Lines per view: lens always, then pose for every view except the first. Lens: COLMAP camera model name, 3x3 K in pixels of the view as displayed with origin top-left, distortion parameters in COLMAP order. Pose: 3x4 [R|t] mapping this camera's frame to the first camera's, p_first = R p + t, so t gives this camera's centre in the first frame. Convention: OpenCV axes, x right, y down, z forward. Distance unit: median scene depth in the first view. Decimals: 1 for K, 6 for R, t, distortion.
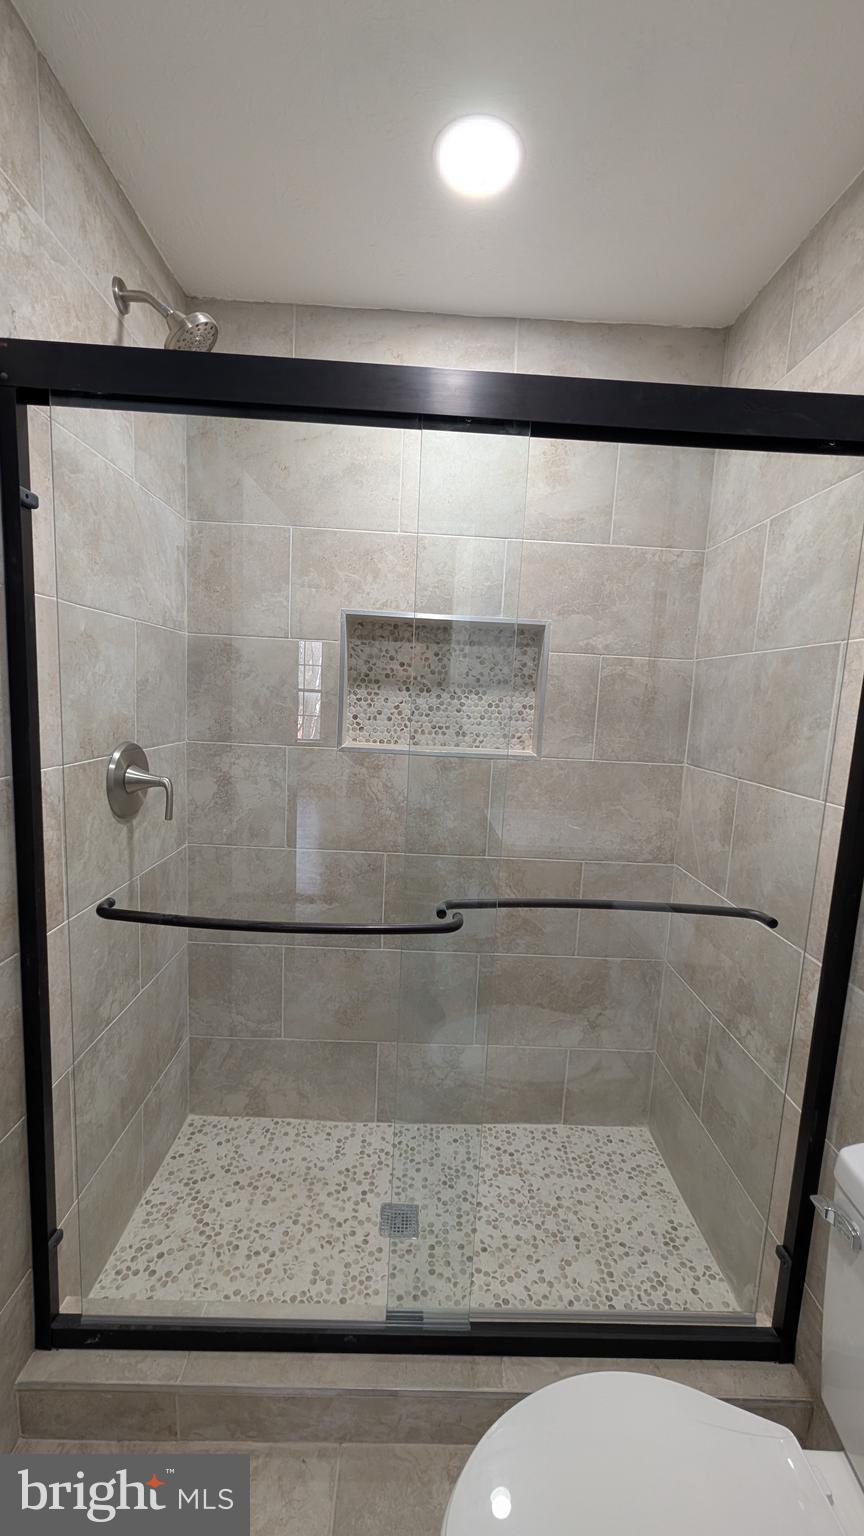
lens RADIAL K [[581.8, 0, 430.3], [0, 581.8, 773.5], [0, 0, 1]] dist [0.000979, 0.000018]
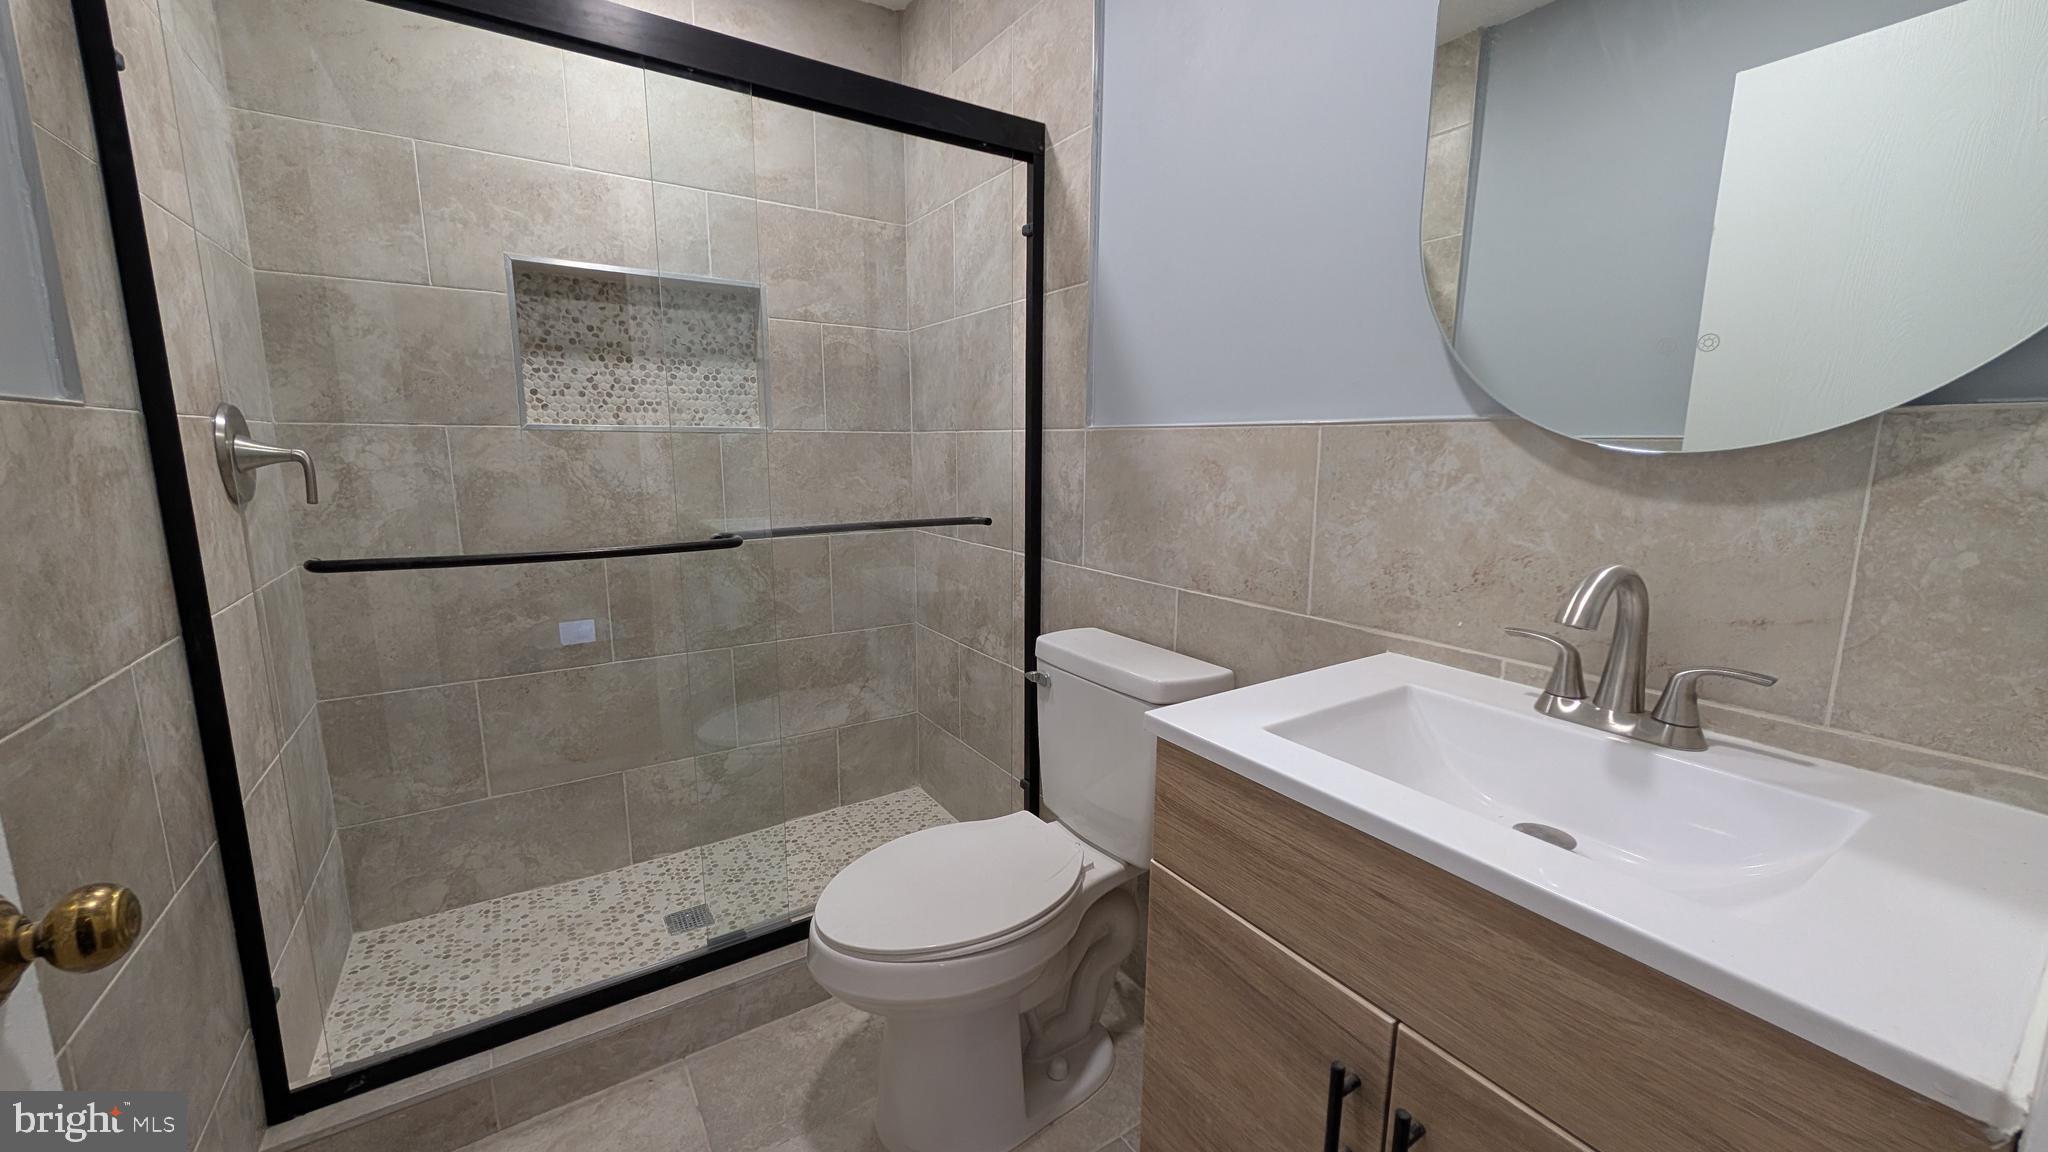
lens RADIAL K [[775.8, 0, 1026.4], [0, 775.8, 577.0], [0, 0, 1]] dist [0.000979, 0.000018]
pose [[0.844626, -0.132086, 0.518806, -0.150885], [0.105199, 0.991141, 0.081075, 0.151542], [-0.524919, -0.013900, 0.851039, -0.309710]]
